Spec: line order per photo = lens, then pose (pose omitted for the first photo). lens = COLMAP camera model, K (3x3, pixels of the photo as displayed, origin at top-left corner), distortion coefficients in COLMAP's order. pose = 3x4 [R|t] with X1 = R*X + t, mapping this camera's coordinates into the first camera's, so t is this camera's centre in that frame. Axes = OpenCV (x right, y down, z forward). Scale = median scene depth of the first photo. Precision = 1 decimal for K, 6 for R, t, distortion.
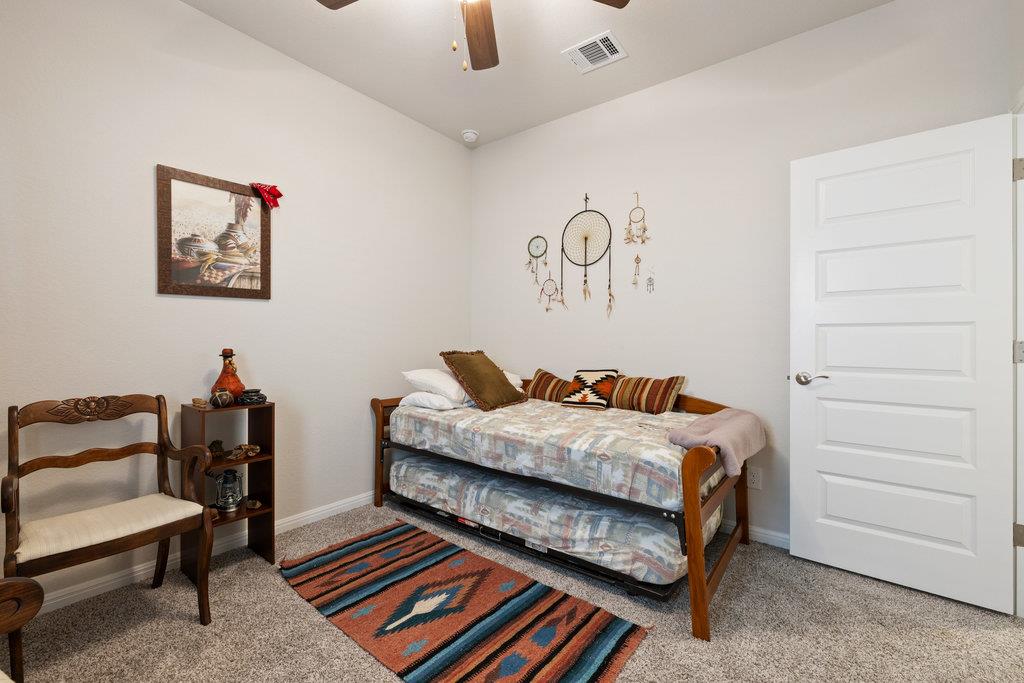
lens RADIAL K [[432.7, 0, 514.0], [0, 432.7, 338.7], [0, 0, 1]] dist [0.001974, -0.000107]
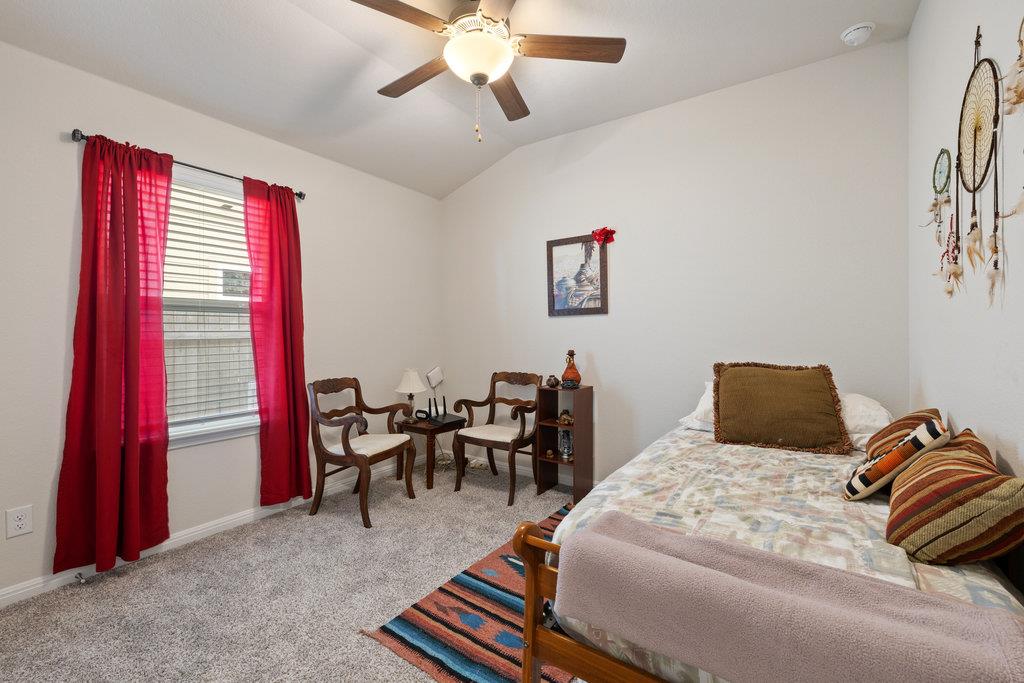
lens RADIAL K [[432.7, 0, 512.4], [0, 432.7, 336.7], [0, 0, 1]] dist [0.001974, -0.000107]
pose [[0.064857, 0.002790, -0.997891, 0.793930], [-0.001875, 0.999995, 0.002674, -0.026054], [0.997893, 0.001697, 0.064862, 0.682690]]
